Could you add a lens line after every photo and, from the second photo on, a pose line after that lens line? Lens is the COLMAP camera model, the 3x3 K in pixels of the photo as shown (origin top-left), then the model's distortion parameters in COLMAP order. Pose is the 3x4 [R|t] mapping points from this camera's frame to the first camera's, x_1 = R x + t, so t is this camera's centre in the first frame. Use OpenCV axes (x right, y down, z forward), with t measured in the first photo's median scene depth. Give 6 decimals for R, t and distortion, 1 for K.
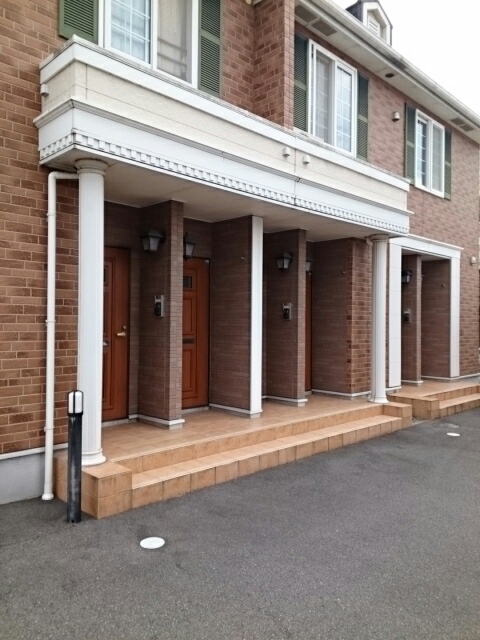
lens RADIAL K [[498.1, 0, 235.8], [0, 498.1, 319.2], [0, 0, 1]] dist [0.051649, -0.005062]
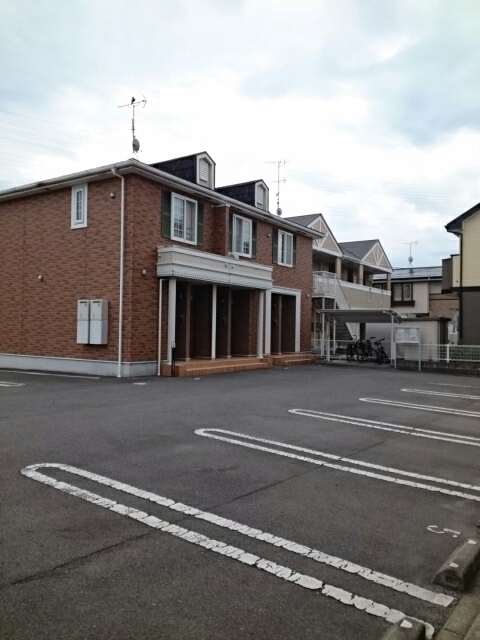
lens RADIAL K [[498.1, 0, 240.0], [0, 498.1, 320.6], [0, 0, 1]] dist [0.051649, -0.005062]
pose [[0.980580, 0.013556, 0.195649, -0.282282], [-0.012417, 0.999898, -0.007044, 0.002396], [-0.195724, 0.004478, 0.980649, -1.353156]]
